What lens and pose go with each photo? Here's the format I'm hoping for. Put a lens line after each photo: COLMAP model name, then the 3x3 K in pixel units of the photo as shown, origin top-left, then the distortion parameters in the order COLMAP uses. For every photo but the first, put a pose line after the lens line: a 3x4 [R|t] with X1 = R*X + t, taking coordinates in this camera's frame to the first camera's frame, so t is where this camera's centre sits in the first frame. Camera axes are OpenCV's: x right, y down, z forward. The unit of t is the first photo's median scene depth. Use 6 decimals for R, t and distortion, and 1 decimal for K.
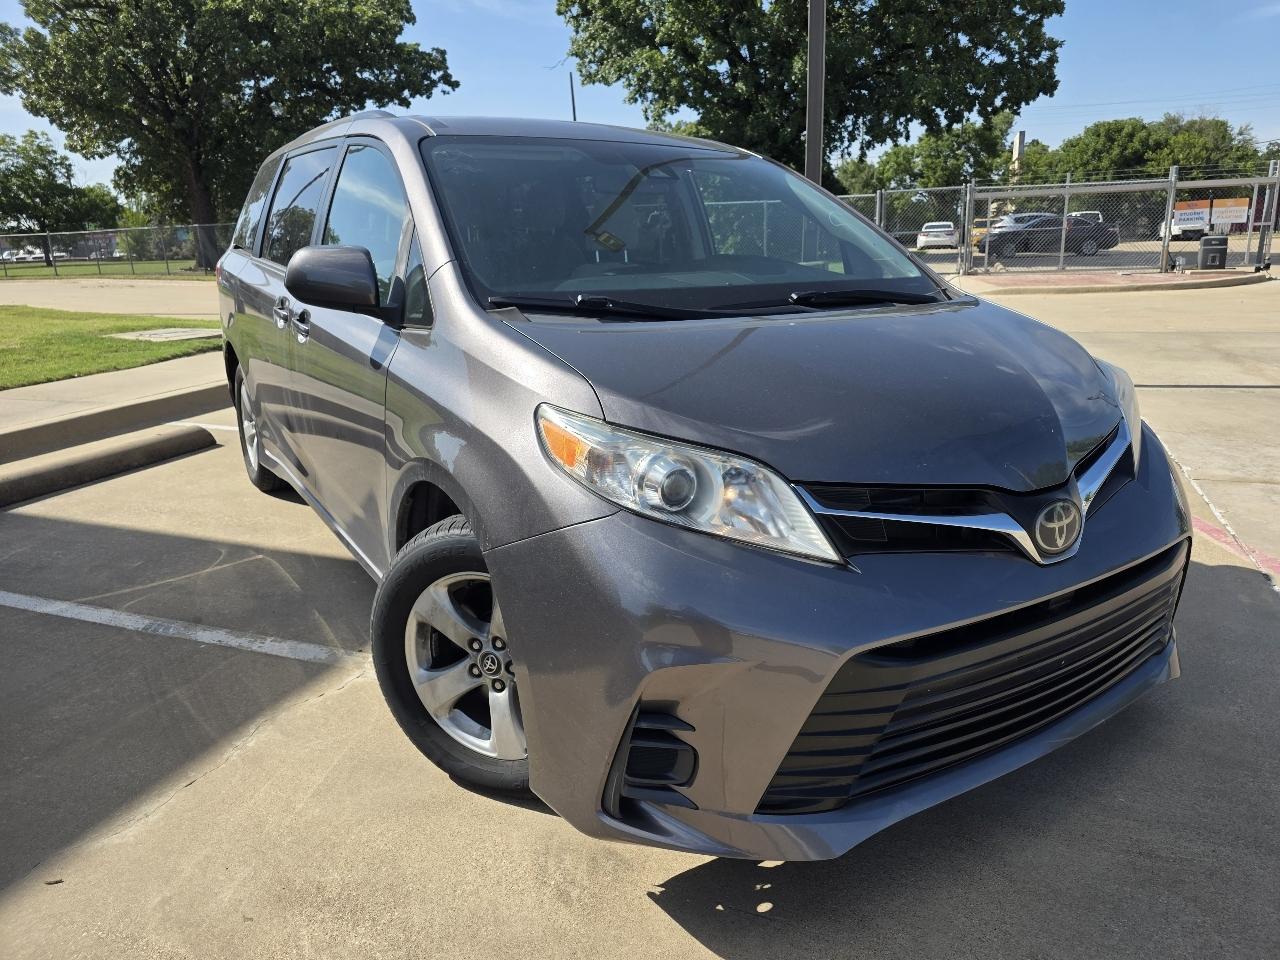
lens RADIAL K [[900.6, 0, 682.8], [0, 900.6, 453.4], [0, 0, 1]] dist [0.044285, -0.042379]
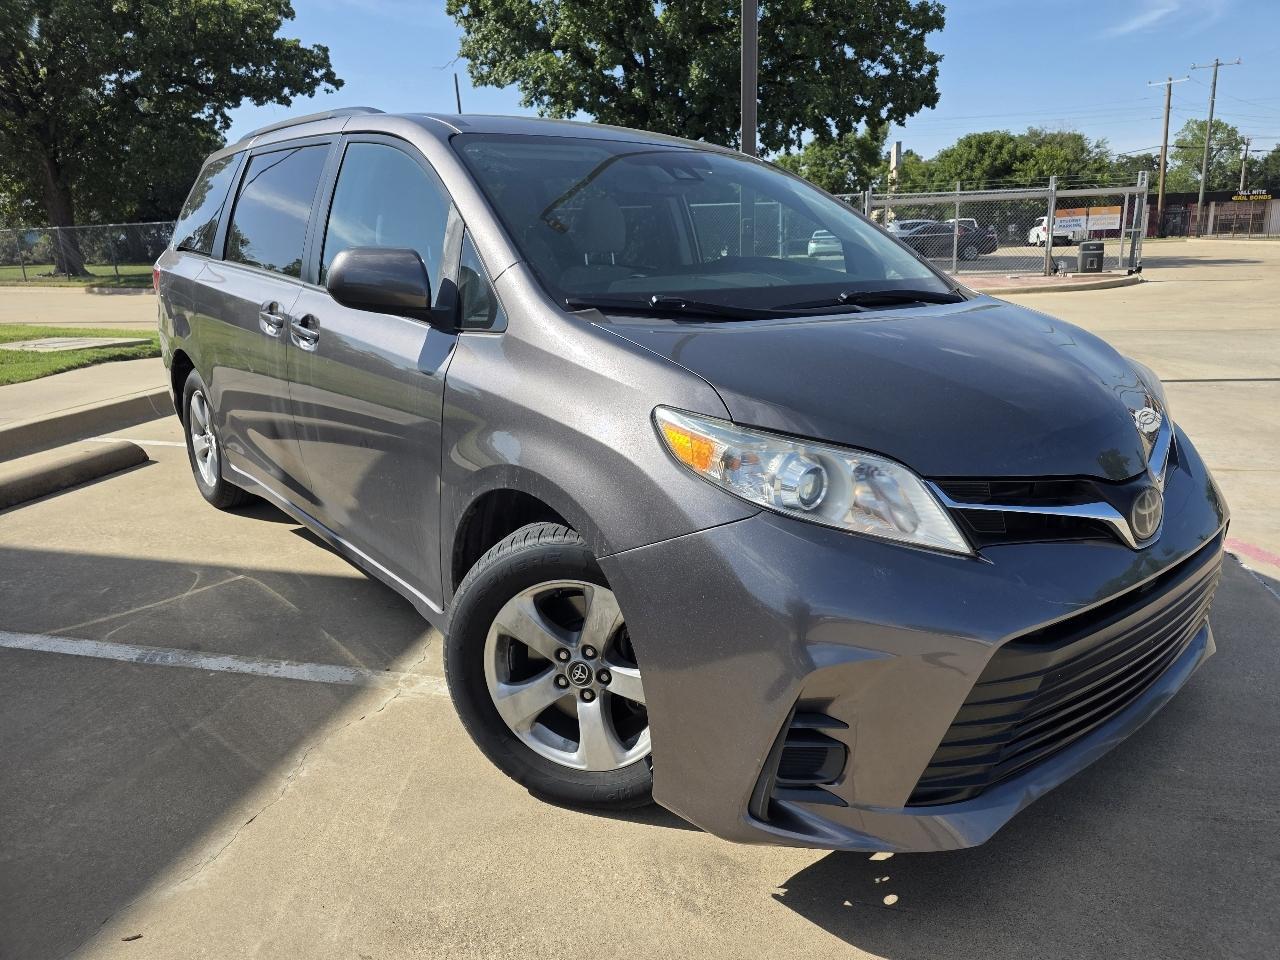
lens RADIAL K [[895.8, 0, 654.0], [0, 895.8, 456.0], [0, 0, 1]] dist [0.057837, -0.059168]
pose [[0.992494, -0.026321, 0.119431, -0.104009], [0.026643, 0.999644, -0.001101, 0.000371], [-0.119359, 0.004274, 0.992842, 0.010773]]
